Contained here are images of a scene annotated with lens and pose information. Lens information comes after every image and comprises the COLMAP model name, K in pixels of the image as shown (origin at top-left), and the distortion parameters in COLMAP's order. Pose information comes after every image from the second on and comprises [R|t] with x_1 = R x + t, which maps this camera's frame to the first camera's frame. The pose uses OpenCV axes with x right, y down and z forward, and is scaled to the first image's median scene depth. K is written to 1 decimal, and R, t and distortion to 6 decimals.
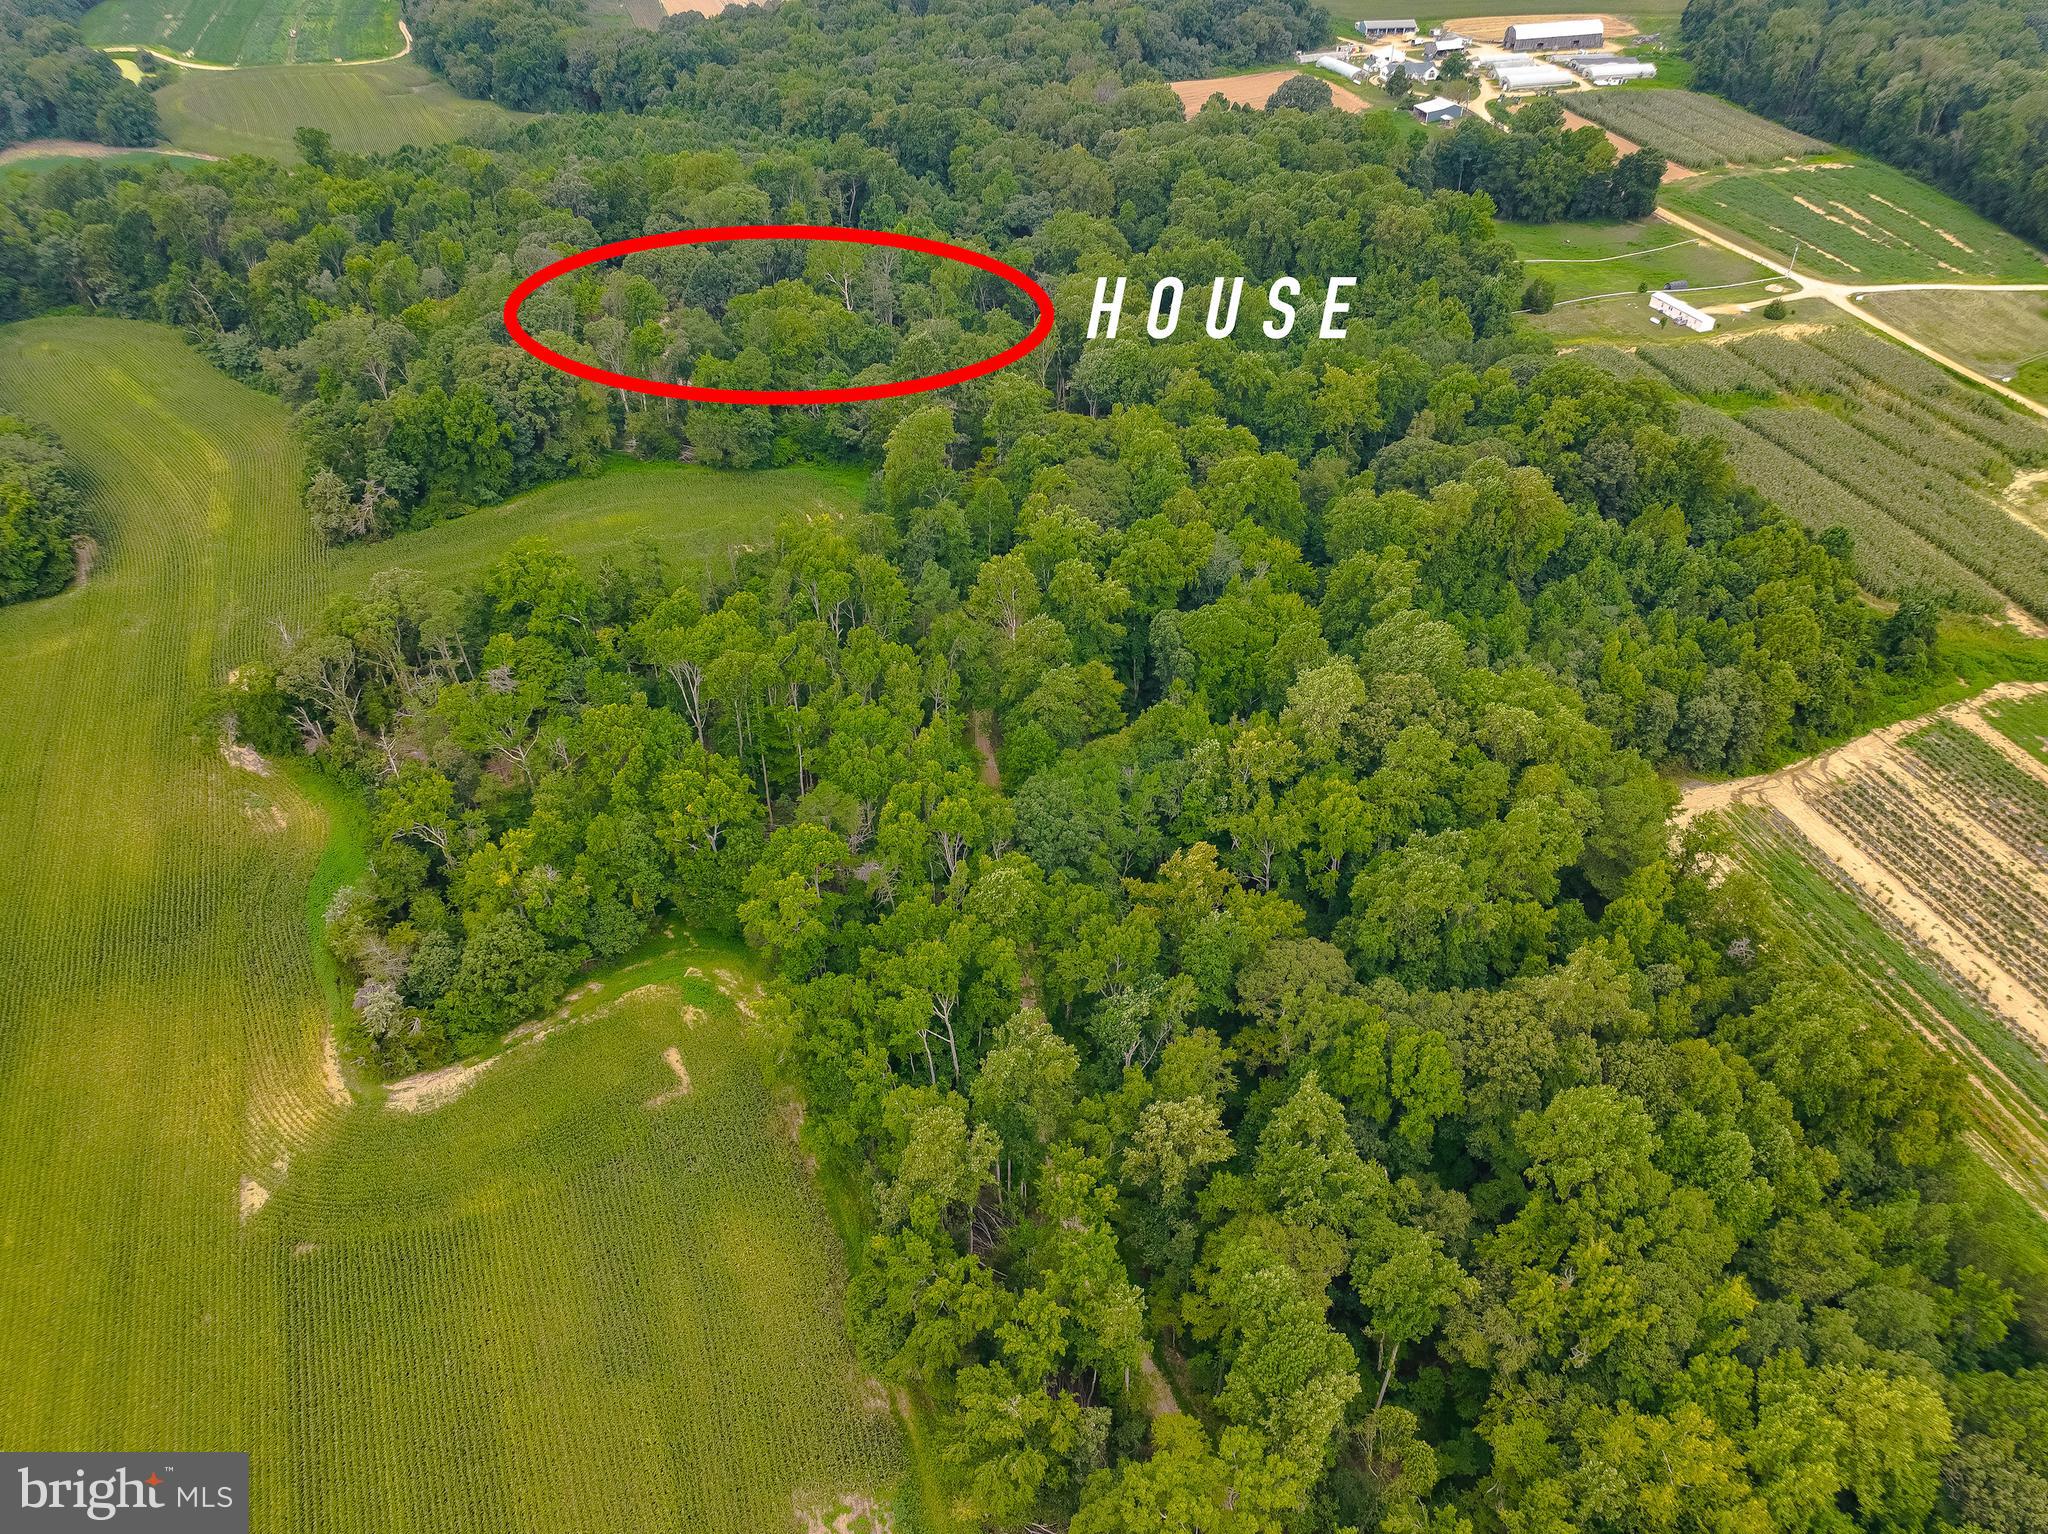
lens RADIAL K [[1422.5, 0, 1026.4], [0, 1422.5, 769.3], [0, 0, 1]] dist [-0.001606, 0.019741]
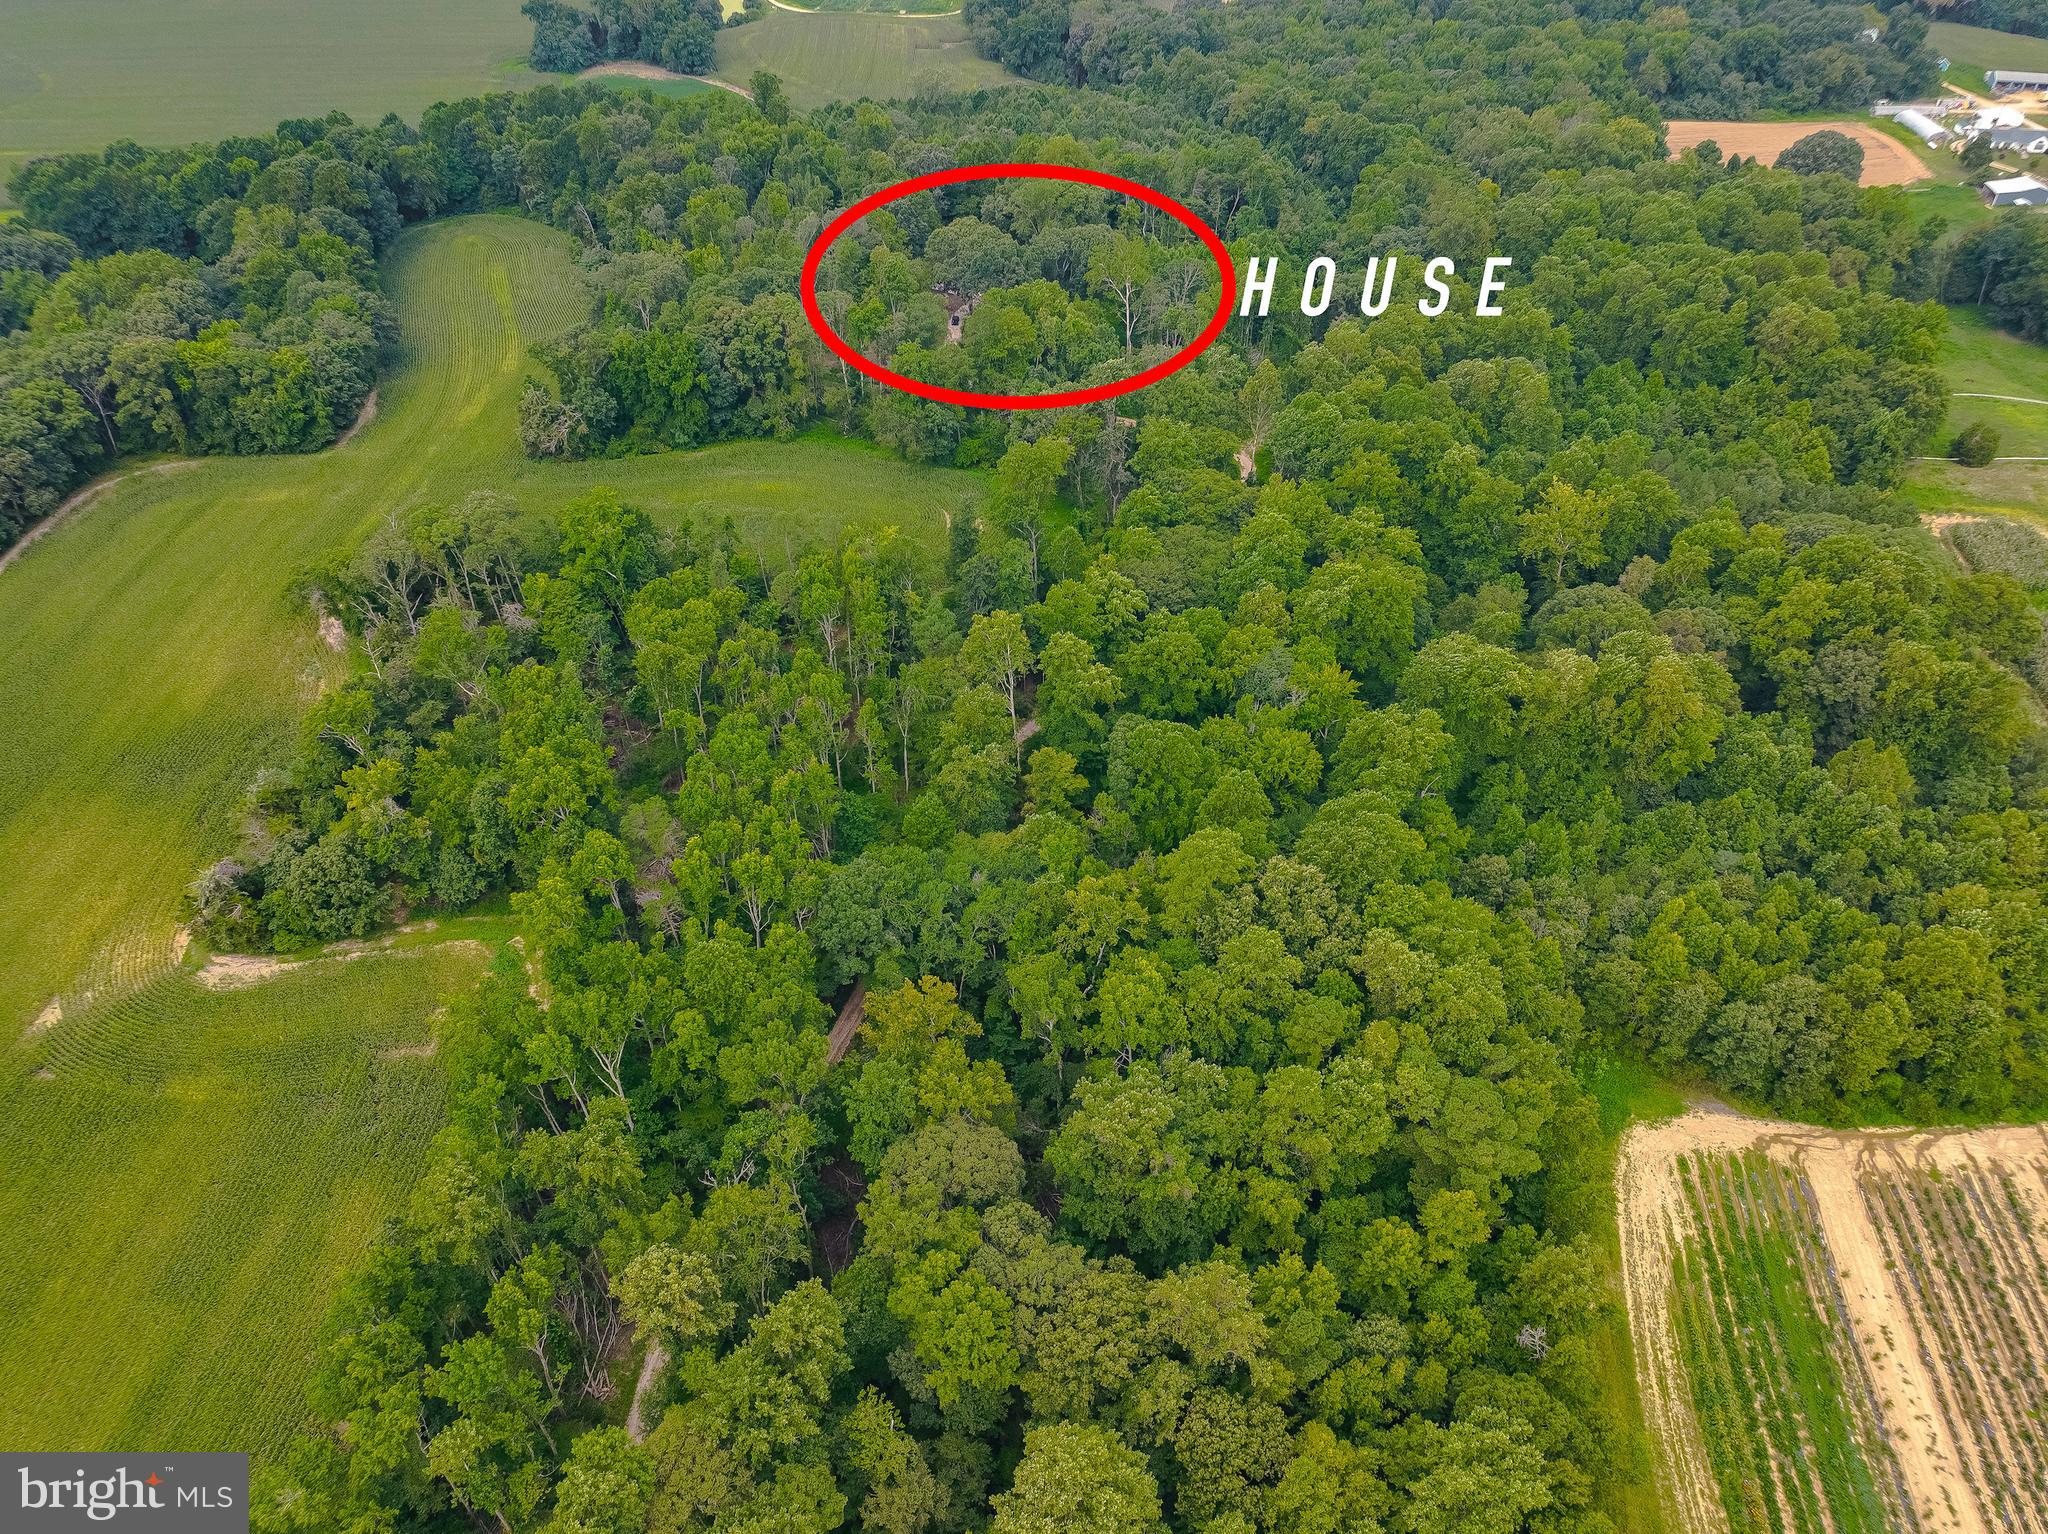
lens RADIAL K [[1422.5, 0, 1022.3], [0, 1422.5, 766.2], [0, 0, 1]] dist [-0.001606, 0.019741]
pose [[0.902523, 0.269314, -0.336039, 0.300655], [-0.265663, 0.962335, 0.057740, -0.099526], [0.338933, 0.037161, 0.940076, 0.123561]]
